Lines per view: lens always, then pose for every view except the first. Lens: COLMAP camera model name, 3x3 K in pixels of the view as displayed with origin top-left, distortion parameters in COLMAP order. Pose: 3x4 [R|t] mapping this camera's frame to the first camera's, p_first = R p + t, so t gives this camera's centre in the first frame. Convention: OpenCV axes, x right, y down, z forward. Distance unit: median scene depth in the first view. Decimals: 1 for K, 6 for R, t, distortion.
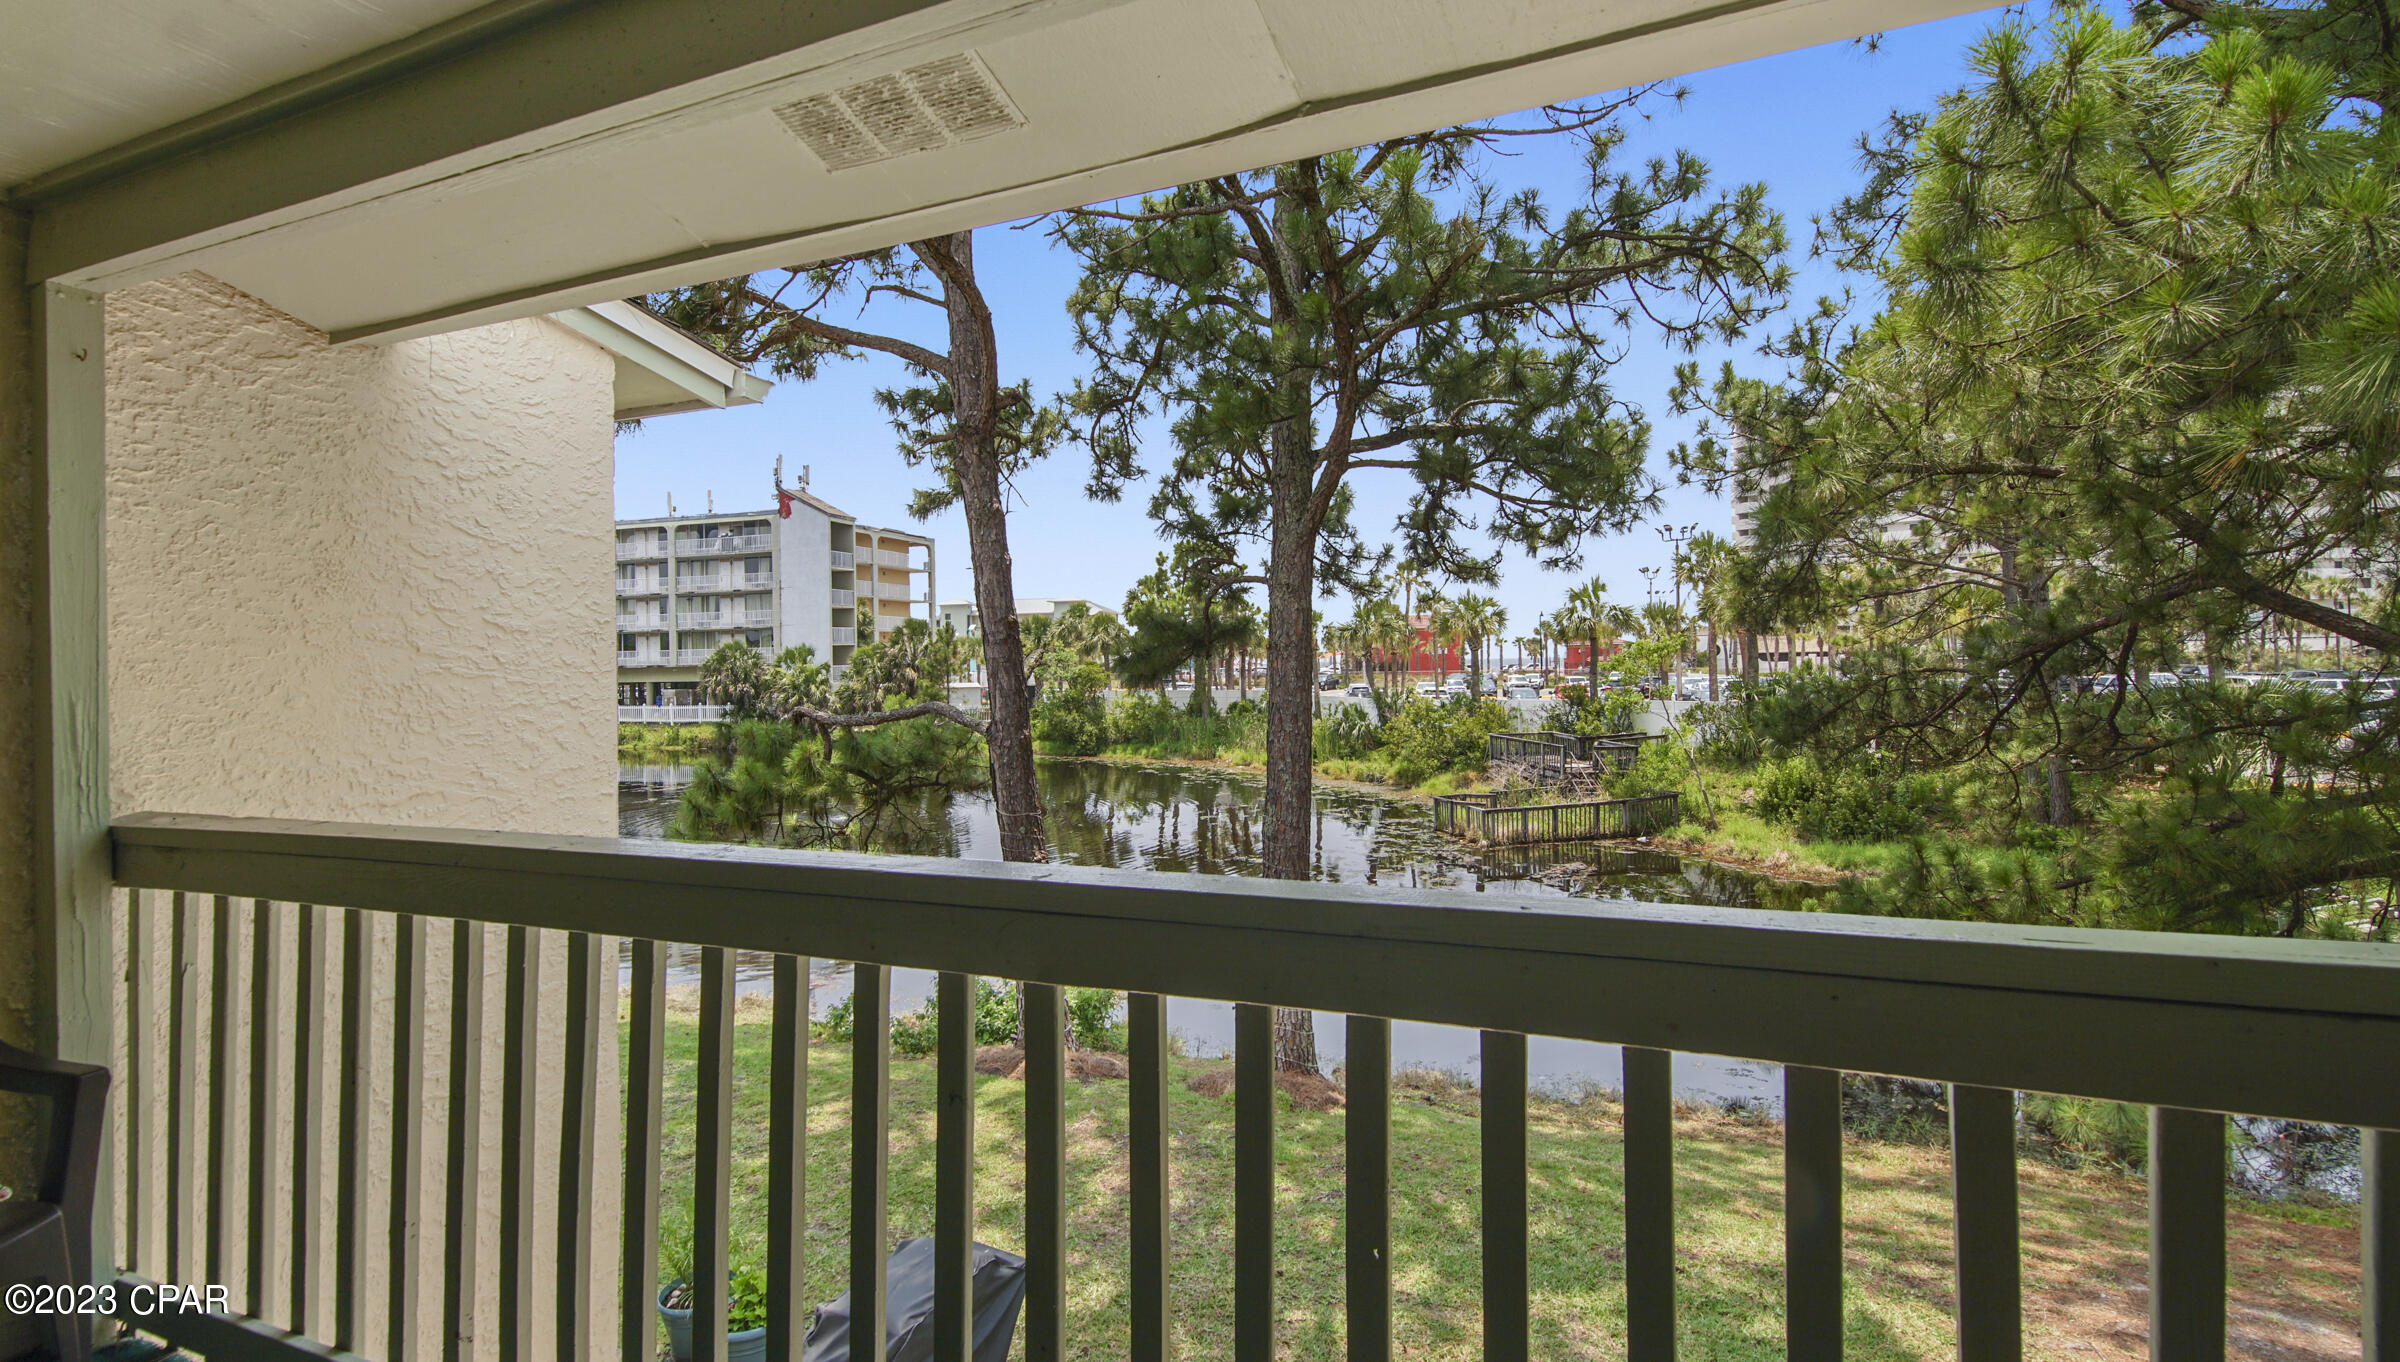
lens RADIAL K [[1120.0, 0, 1232.7], [0, 1120.0, 652.4], [0, 0, 1]] dist [0.006489, -0.006081]
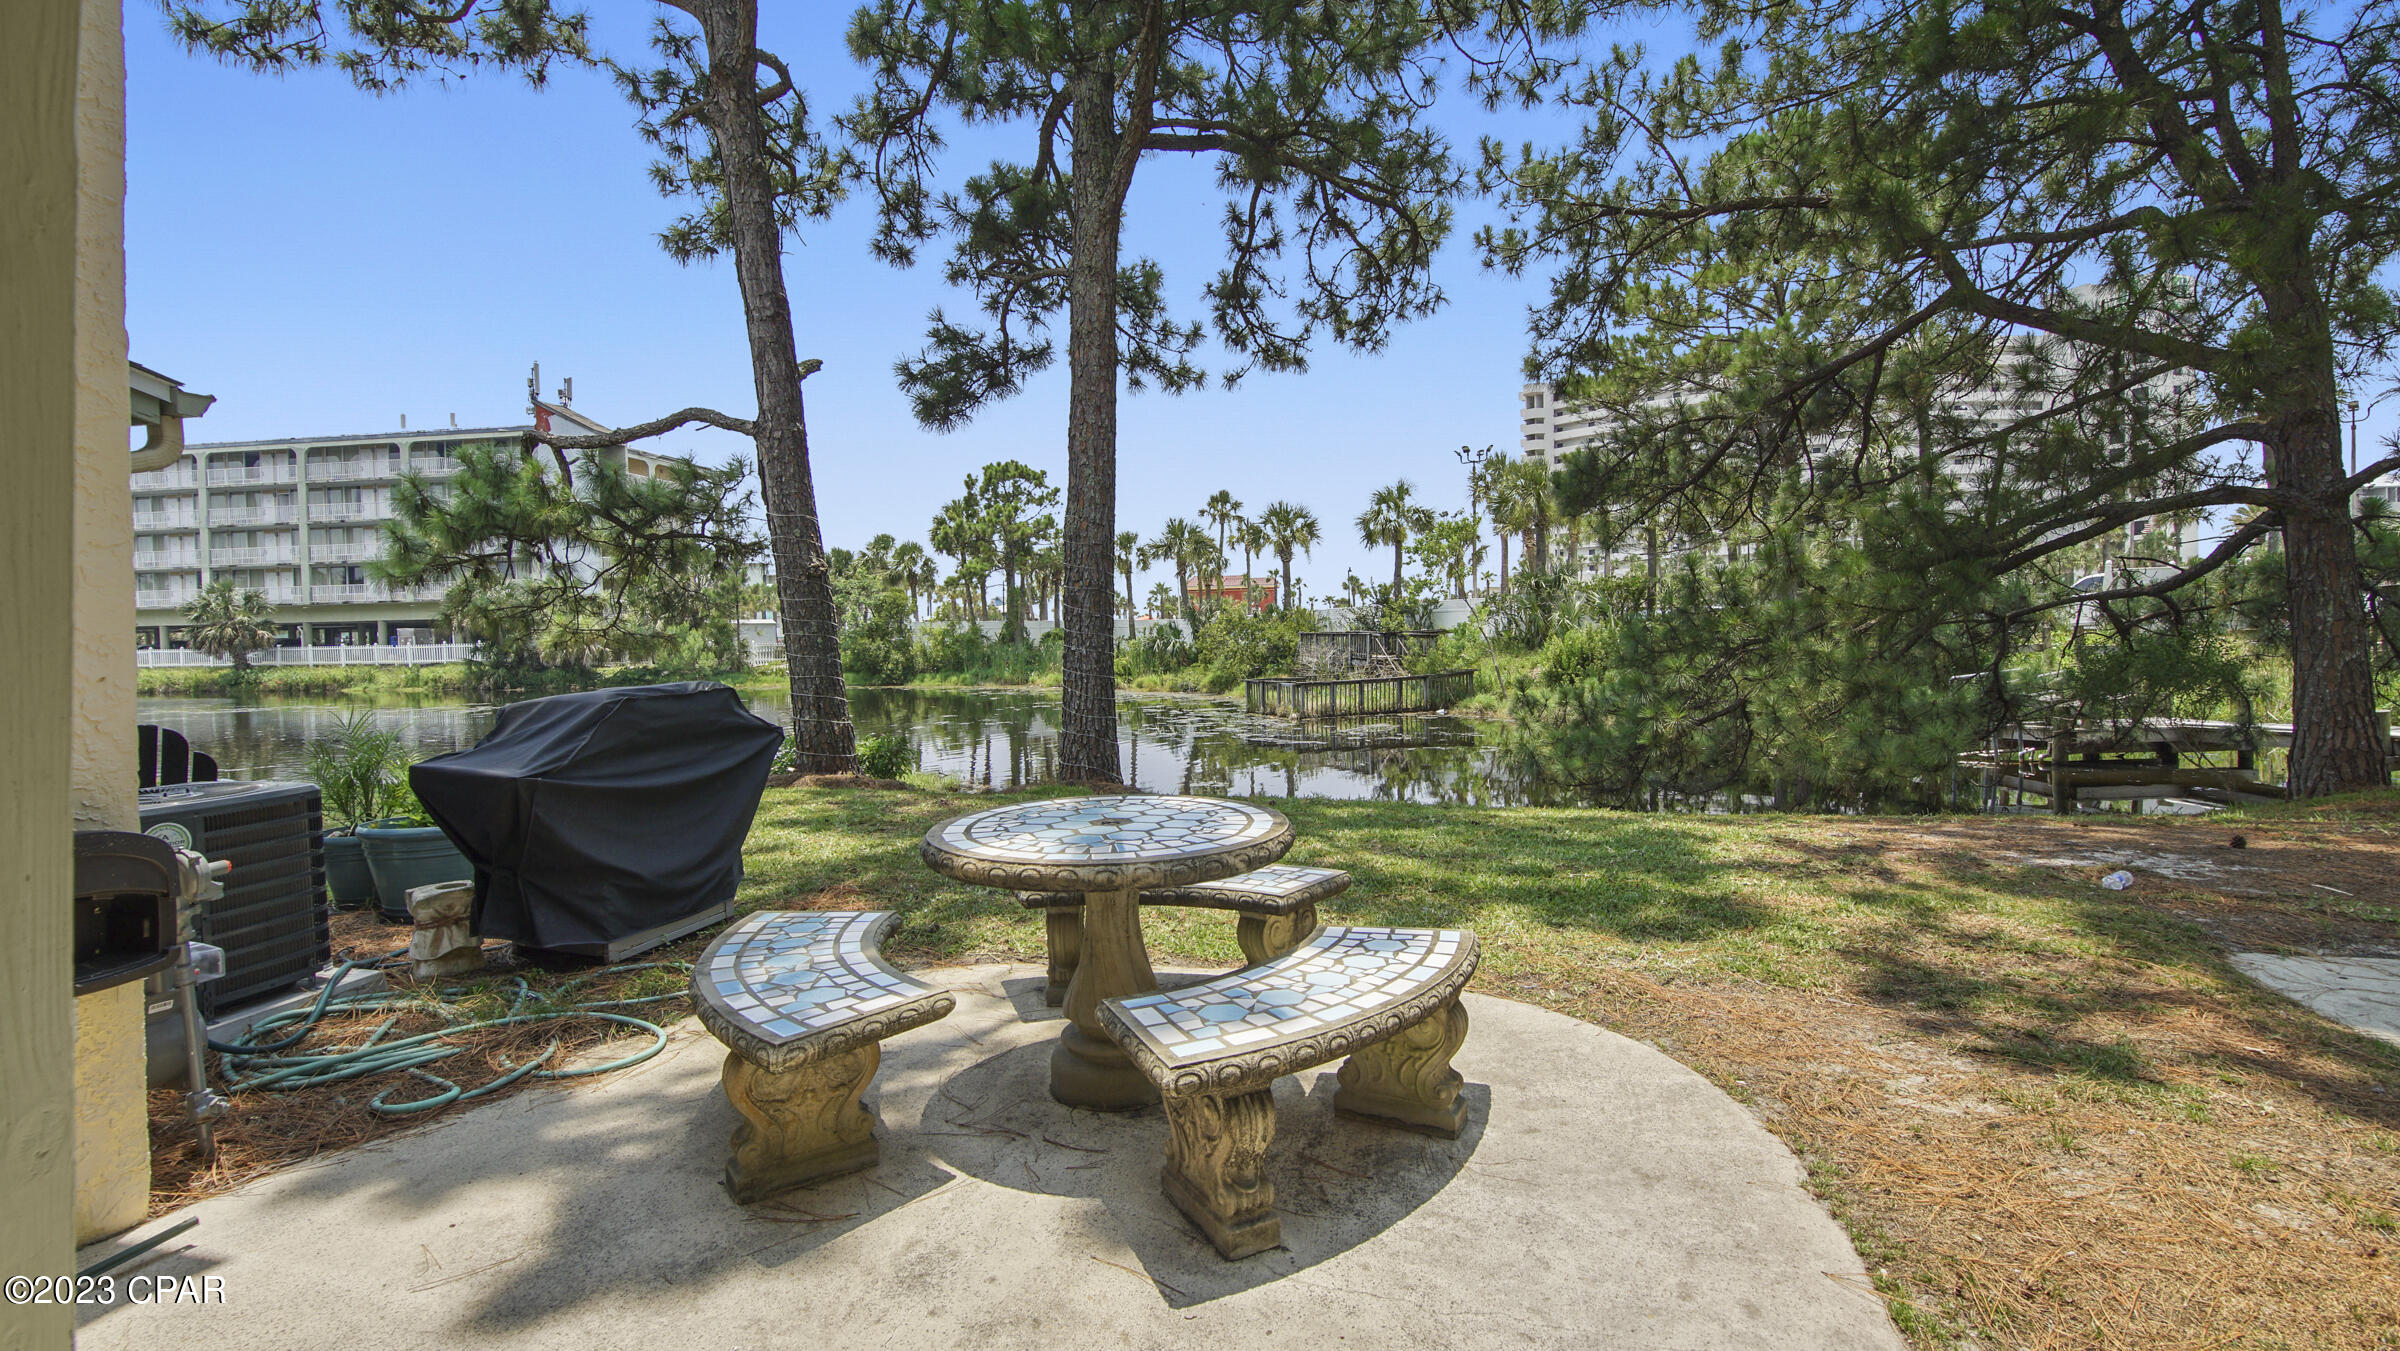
lens RADIAL K [[1104.1, 0, 1255.5], [0, 1104.1, 672.9], [0, 0, 1]] dist [0.006081, -0.007081]
pose [[0.982904, -0.010475, 0.183820, 0.009037], [0.001936, 0.998913, 0.046571, 0.184392], [-0.184108, -0.045418, 0.981856, 0.036642]]
